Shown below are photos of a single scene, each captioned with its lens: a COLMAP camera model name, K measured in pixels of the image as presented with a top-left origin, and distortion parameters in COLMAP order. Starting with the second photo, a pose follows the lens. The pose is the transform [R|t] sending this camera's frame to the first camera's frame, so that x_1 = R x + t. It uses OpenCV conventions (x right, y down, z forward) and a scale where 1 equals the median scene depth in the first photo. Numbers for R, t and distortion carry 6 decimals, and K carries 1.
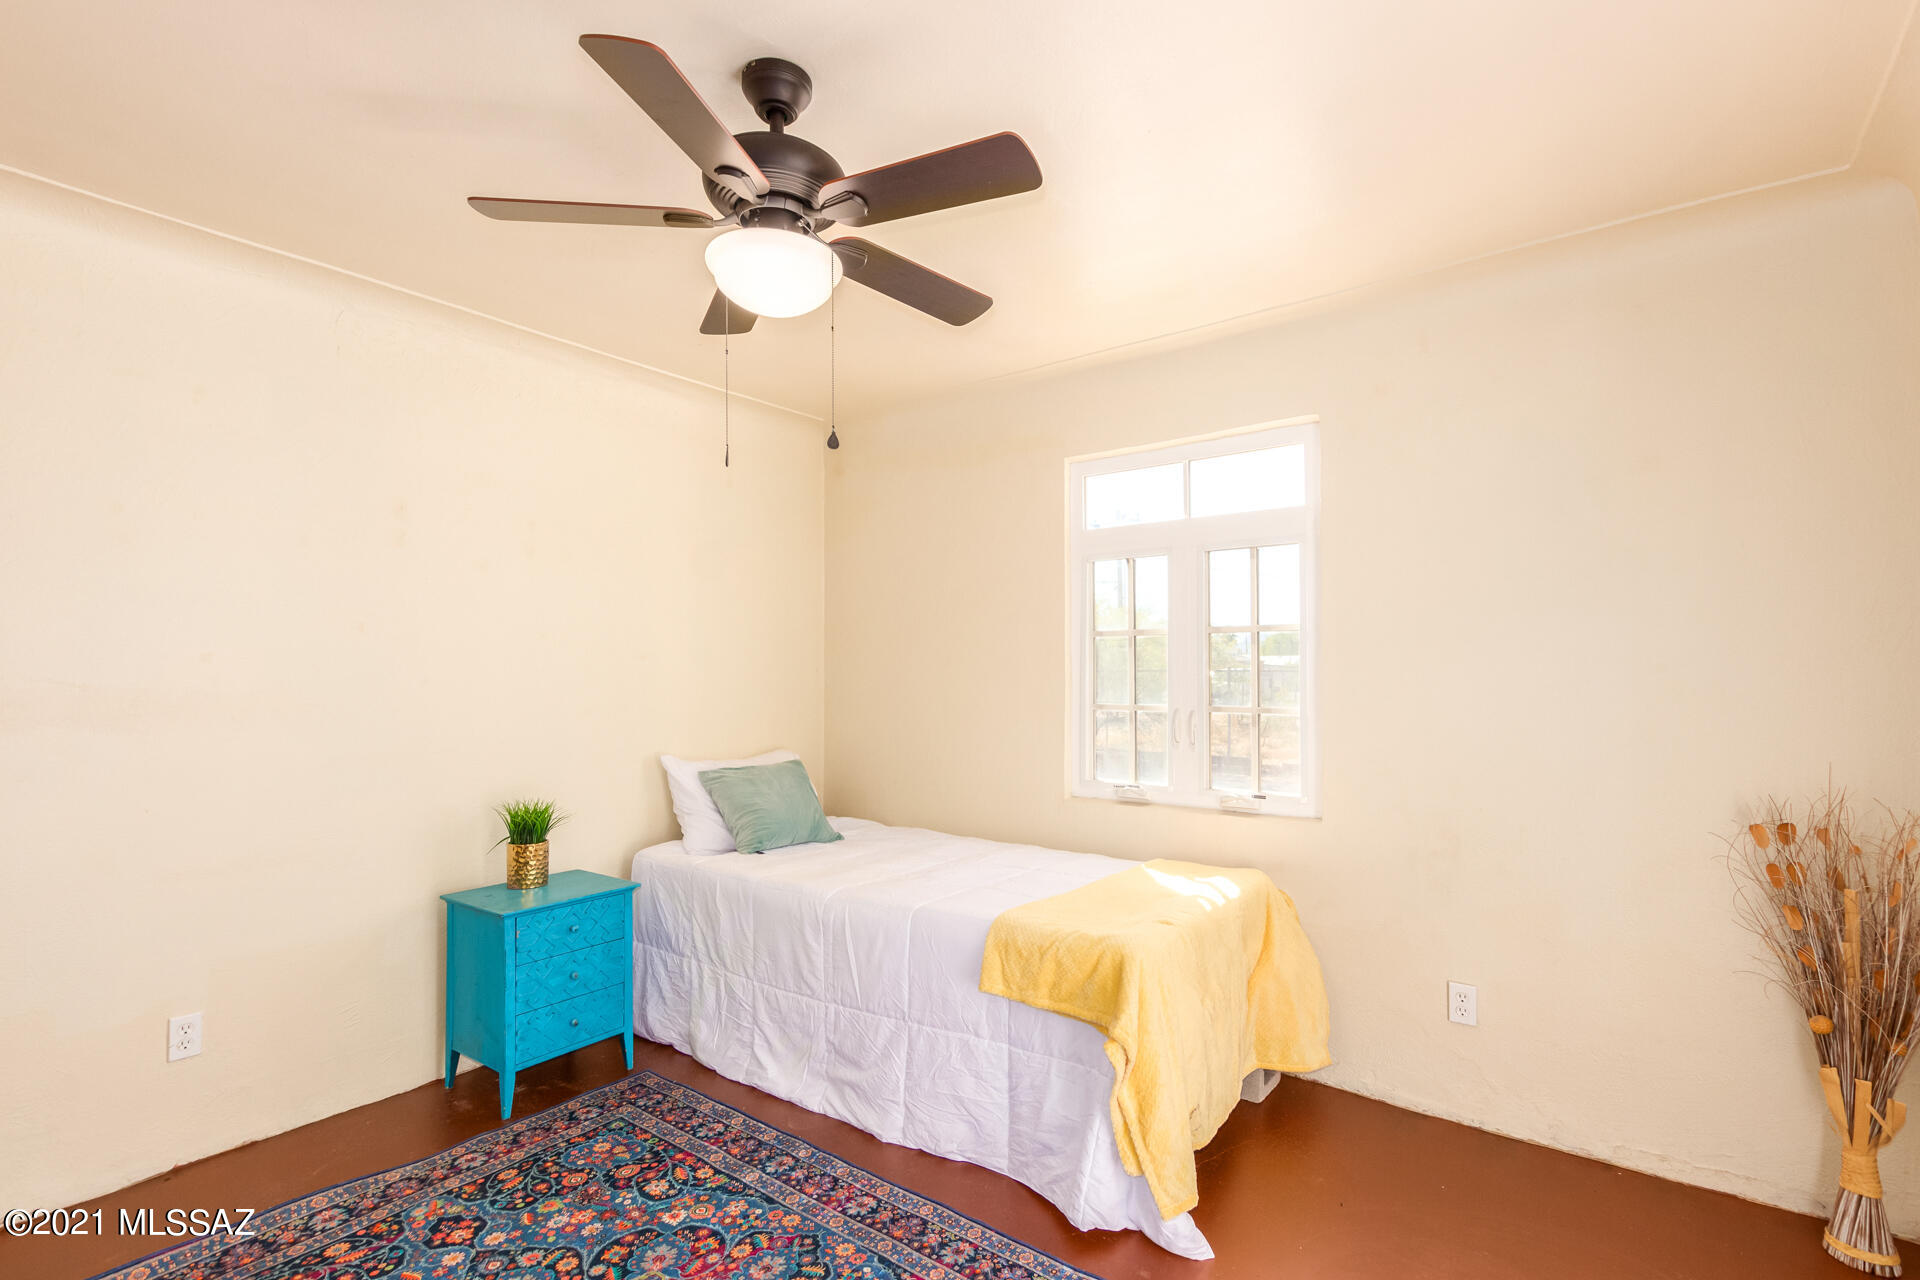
lens RADIAL K [[876.2, 0, 963.0], [0, 876.2, 647.3], [0, 0, 1]] dist [0.010801, -0.004889]
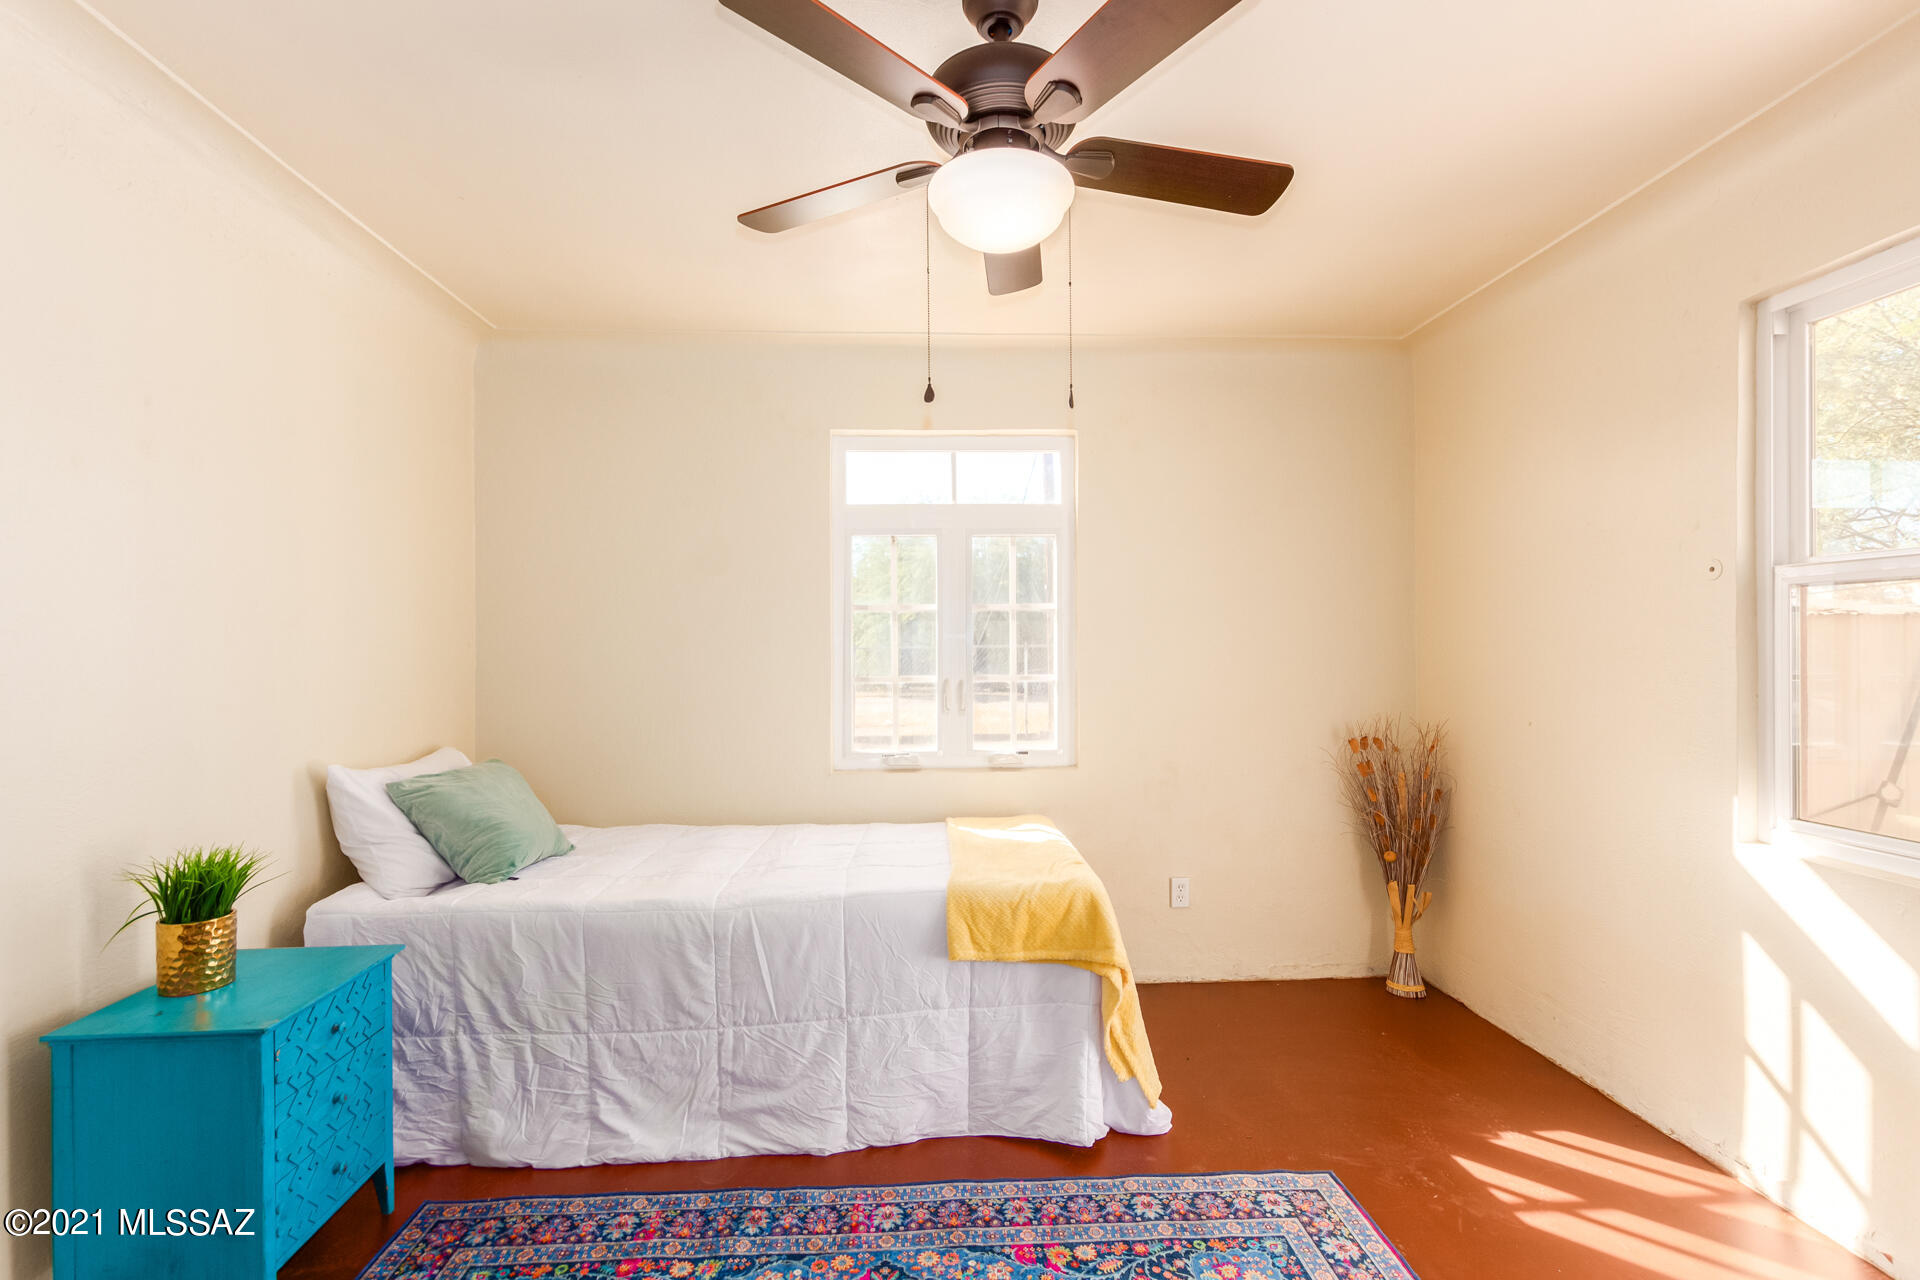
lens RADIAL K [[861.5, 0, 952.9], [0, 861.5, 629.9], [0, 0, 1]] dist [0.007454, -0.000251]
pose [[0.773012, 0.011064, 0.634295, -0.530508], [-0.013409, 0.999909, -0.001100, 0.013062], [-0.634250, -0.007655, 0.773090, 0.209832]]
